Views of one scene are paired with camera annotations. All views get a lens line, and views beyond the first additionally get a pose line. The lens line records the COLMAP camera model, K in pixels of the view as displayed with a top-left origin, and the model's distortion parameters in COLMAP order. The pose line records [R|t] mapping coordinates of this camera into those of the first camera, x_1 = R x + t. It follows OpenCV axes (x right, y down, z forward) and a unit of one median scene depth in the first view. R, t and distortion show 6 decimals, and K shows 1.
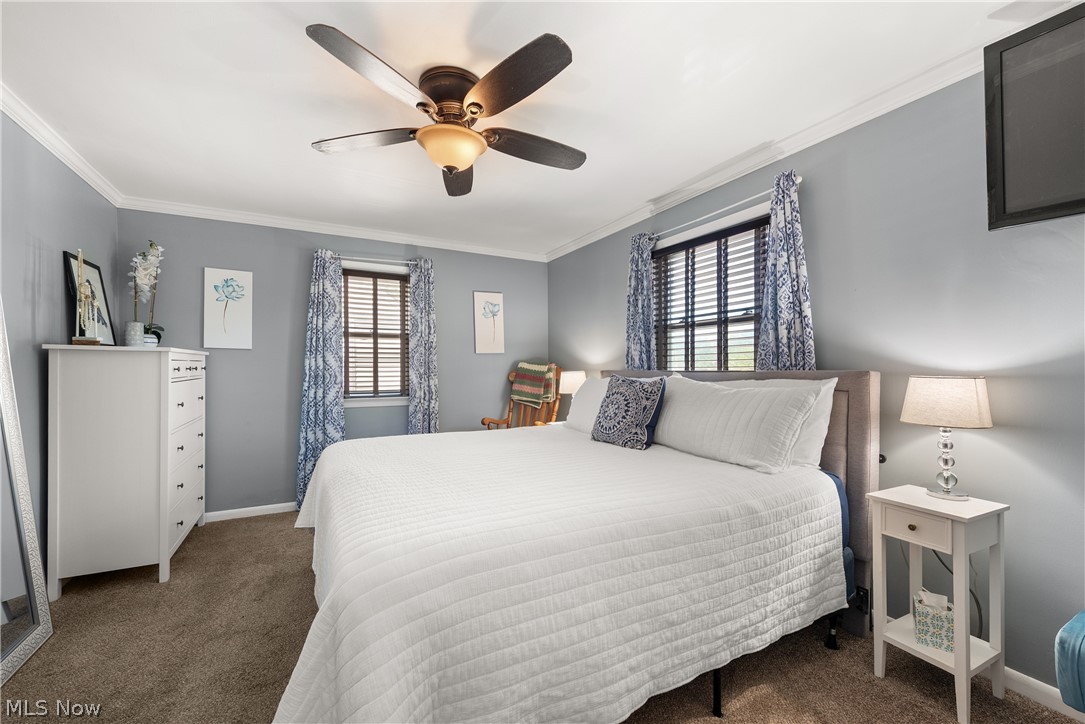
lens RADIAL K [[440.7, 0, 541.9], [0, 440.7, 367.0], [0, 0, 1]] dist [0.011760, -0.004921]
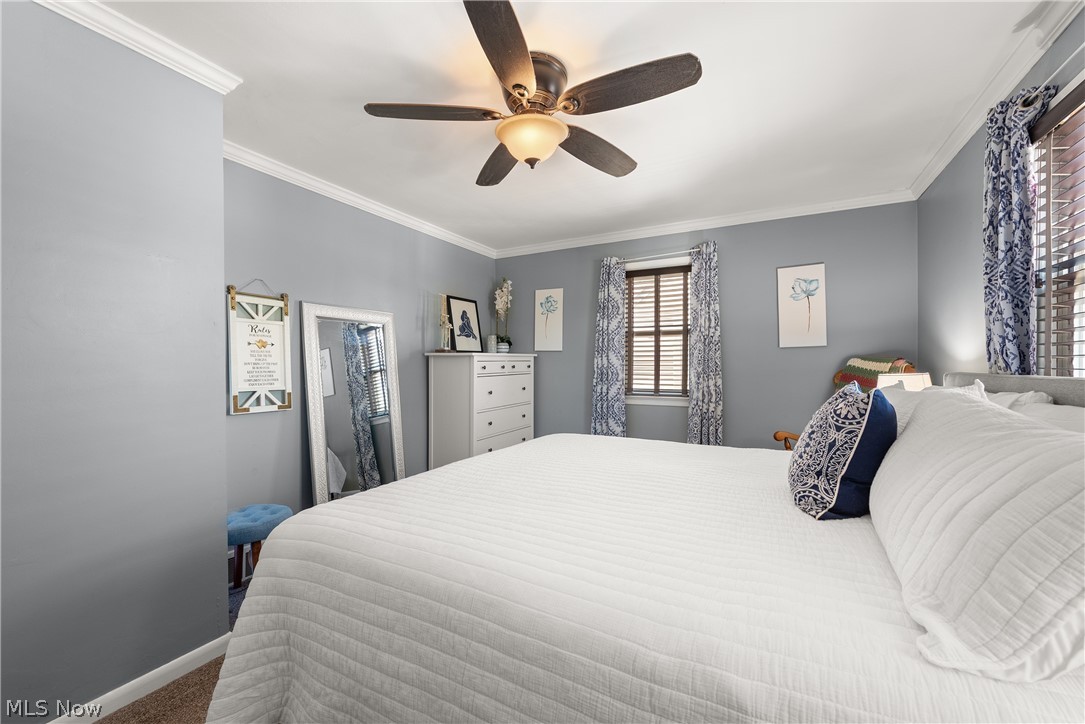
lens RADIAL K [[440.7, 0, 541.9], [0, 440.7, 367.0], [0, 0, 1]] dist [0.011760, -0.004921]
pose [[0.557864, 0.005424, -0.829915, 0.333861], [0.004005, 0.999949, 0.009227, -0.006931], [0.829923, -0.008471, 0.557814, 0.269578]]
